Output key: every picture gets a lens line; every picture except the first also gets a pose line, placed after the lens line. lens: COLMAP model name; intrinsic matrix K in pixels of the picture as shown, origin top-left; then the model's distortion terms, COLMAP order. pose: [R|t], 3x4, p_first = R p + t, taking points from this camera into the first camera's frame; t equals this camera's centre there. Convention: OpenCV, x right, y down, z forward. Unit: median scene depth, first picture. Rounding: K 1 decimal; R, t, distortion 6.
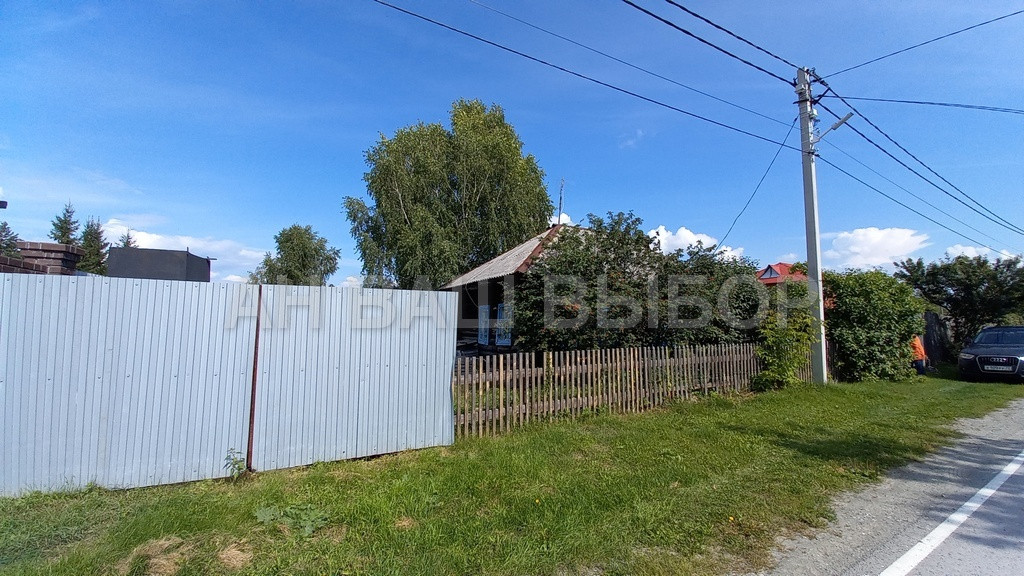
lens RADIAL K [[389.7, 0, 519.2], [0, 389.7, 290.9], [0, 0, 1]] dist [0.000764, -0.007326]
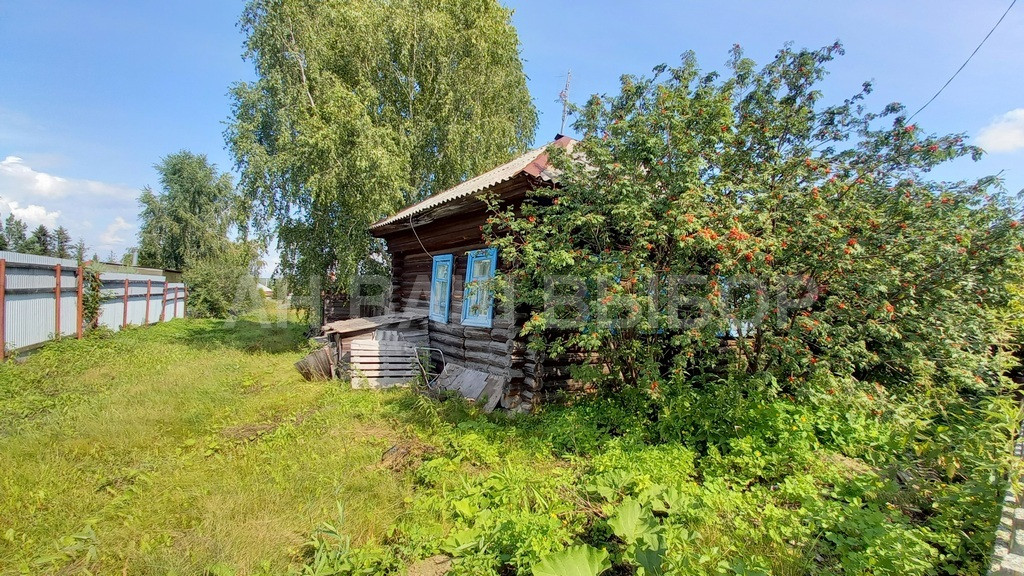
lens RADIAL K [[389.7, 0, 519.2], [0, 389.7, 290.9], [0, 0, 1]] dist [0.000764, -0.007326]
pose [[0.991303, 0.043339, 0.124254, -0.043779], [-0.051330, 0.996765, 0.061846, 0.043226], [-0.121172, -0.067686, 0.990321, 0.368691]]
